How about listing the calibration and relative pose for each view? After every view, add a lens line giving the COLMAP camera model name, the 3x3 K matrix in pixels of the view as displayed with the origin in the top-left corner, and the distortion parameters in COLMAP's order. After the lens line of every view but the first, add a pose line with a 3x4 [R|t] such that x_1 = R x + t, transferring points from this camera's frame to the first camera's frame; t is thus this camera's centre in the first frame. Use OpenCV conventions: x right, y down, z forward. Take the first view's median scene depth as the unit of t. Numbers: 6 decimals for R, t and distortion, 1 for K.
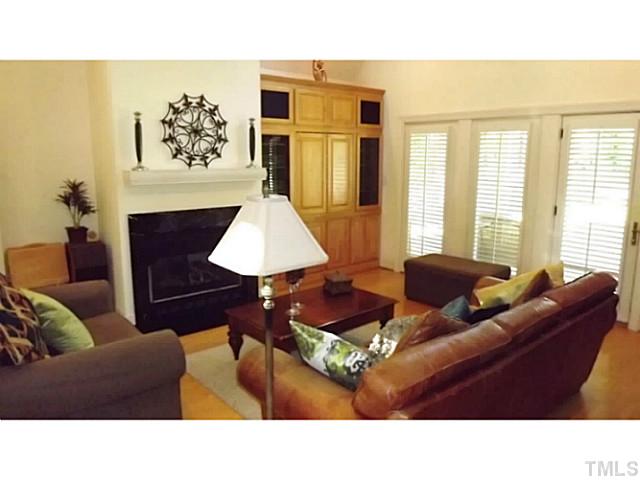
lens RADIAL K [[450.2, 0, 320.7], [0, 450.2, 226.7], [0, 0, 1]] dist [-0.042261, -0.000762]
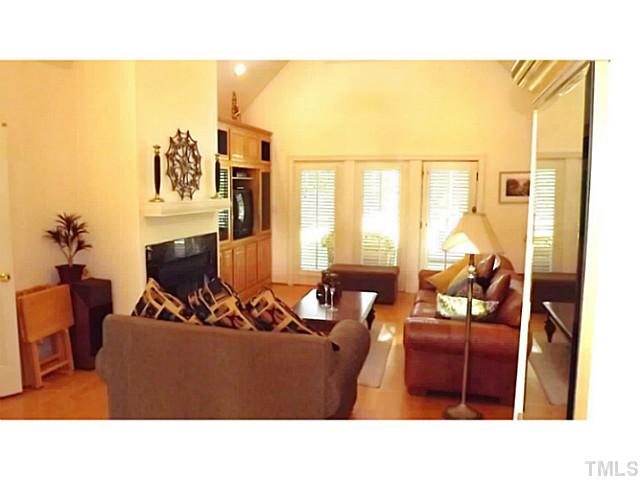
lens RADIAL K [[450.2, 0, 320.7], [0, 450.2, 226.7], [0, 0, 1]] dist [-0.042261, -0.000762]
pose [[0.820985, -0.048117, 0.568918, -0.621981], [0.086977, 0.995353, -0.041329, 0.005326], [-0.564285, 0.083414, 0.821355, -0.043851]]
